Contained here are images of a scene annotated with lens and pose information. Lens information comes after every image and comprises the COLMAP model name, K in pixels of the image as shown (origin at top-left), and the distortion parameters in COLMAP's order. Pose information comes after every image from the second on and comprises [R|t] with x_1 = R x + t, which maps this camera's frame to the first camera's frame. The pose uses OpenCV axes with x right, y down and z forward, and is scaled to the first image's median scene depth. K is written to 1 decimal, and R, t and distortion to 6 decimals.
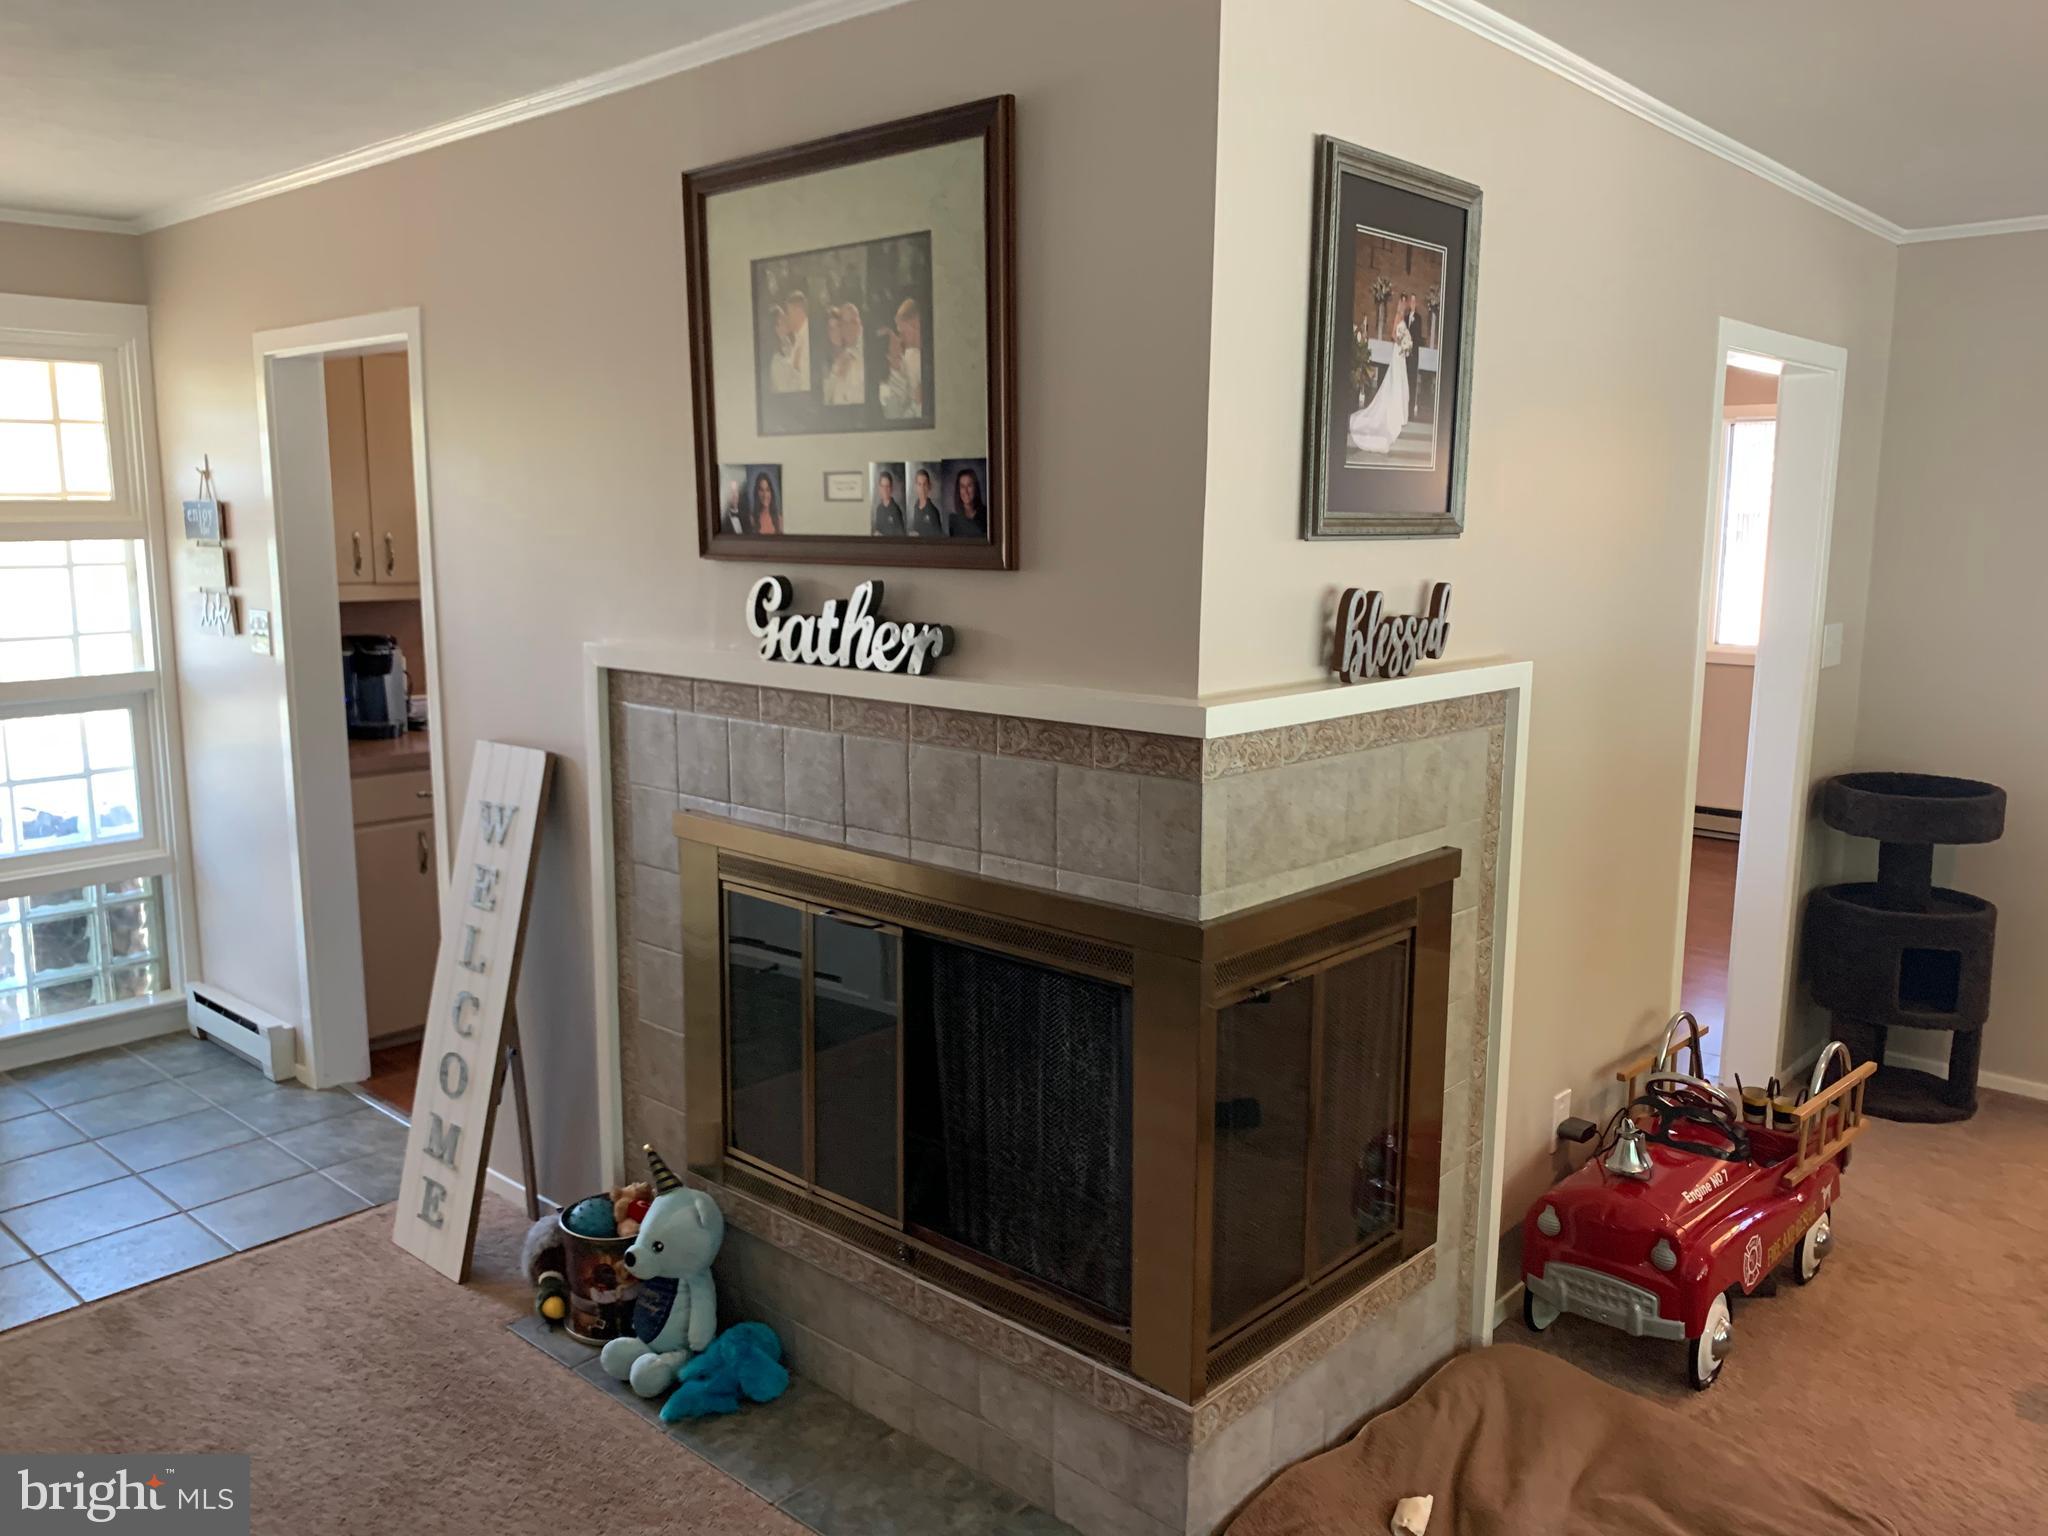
lens RADIAL K [[1541.2, 0, 1024.0], [0, 1541.2, 768.0], [0, 0, 1]] dist [0.060690, -0.004788]
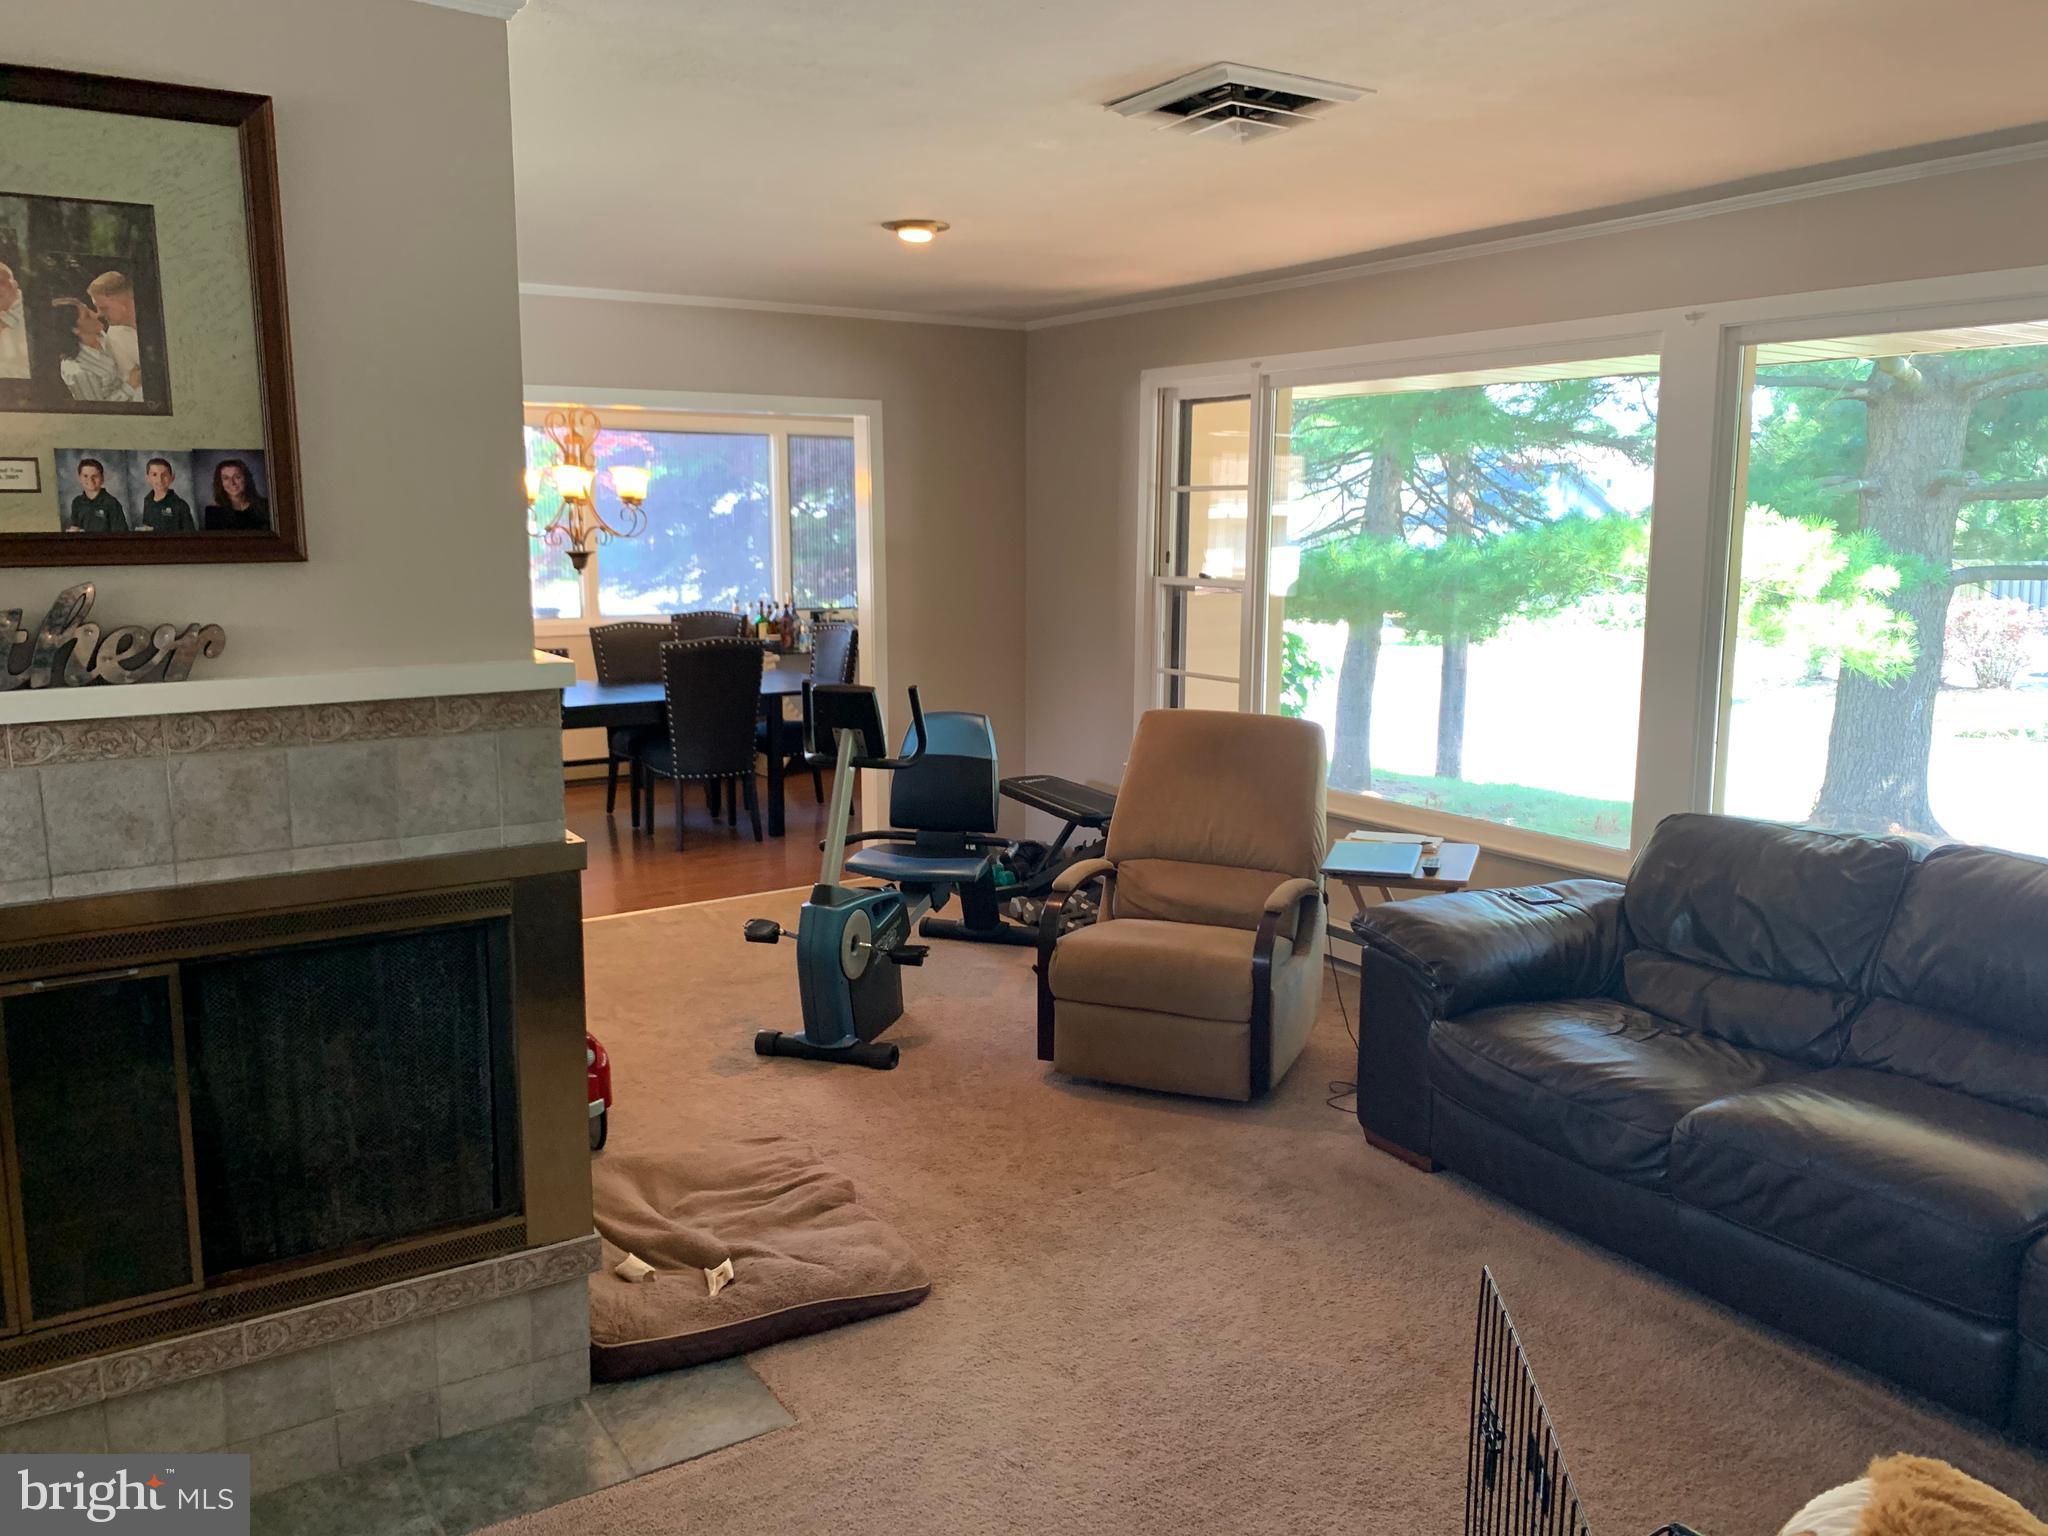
lens RADIAL K [[1590.8, 0, 1024.0], [0, 1590.8, 768.0], [0, 0, 1]] dist [0.000754, -0.000626]
pose [[0.287386, -0.170567, 0.942505, -0.852103], [0.153220, 0.979531, 0.130549, -0.057754], [-0.945480, 0.106892, 0.307638, 0.240351]]
